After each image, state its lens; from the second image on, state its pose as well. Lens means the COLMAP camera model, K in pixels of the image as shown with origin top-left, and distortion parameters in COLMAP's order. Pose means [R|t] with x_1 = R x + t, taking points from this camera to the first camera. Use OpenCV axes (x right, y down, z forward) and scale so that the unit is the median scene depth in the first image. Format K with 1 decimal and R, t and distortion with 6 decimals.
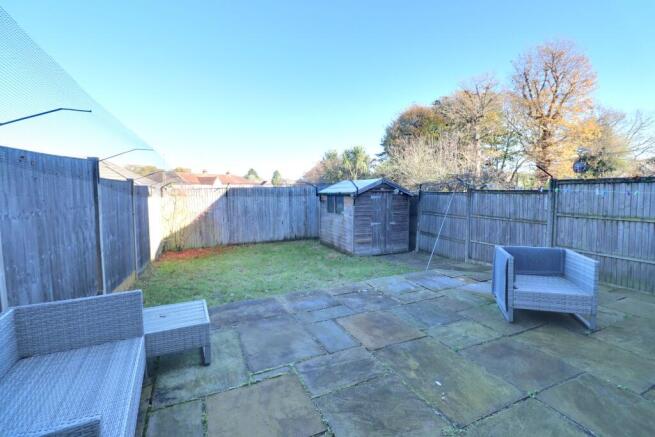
lens RADIAL K [[301.7, 0, 334.9], [0, 301.7, 215.6], [0, 0, 1]] dist [-0.001129, -0.013837]
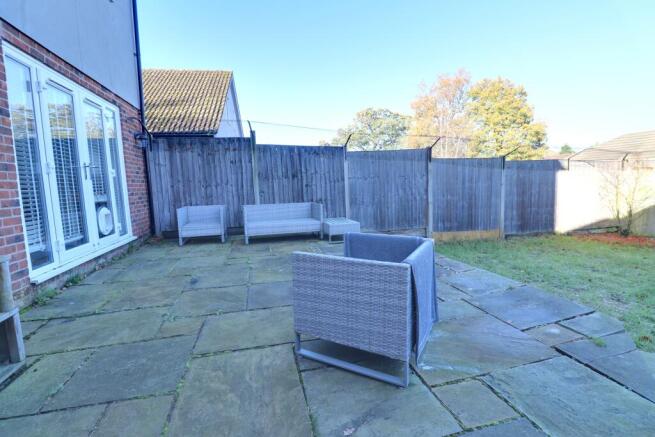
lens RADIAL K [[301.7, 0, 334.9], [0, 301.7, 215.6], [0, 0, 1]] dist [-0.001129, -0.013837]
pose [[-0.169433, 0.124048, -0.977704, 0.456881], [-0.053511, 0.989426, 0.134808, -0.005628], [0.984088, 0.075159, -0.161003, 0.361660]]
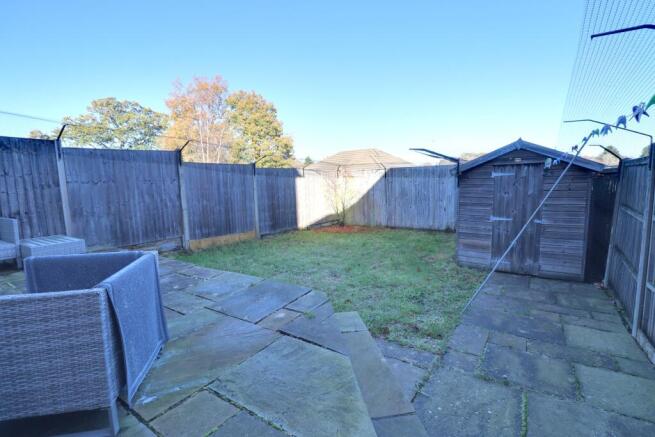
lens RADIAL K [[301.7, 0, 334.9], [0, 301.7, 215.6], [0, 0, 1]] dist [-0.001129, -0.013837]
pose [[0.533512, 0.094562, -0.840490, 0.456695], [-0.055188, 0.995505, 0.076972, -0.007568], [0.843990, 0.005319, 0.536332, 0.393593]]
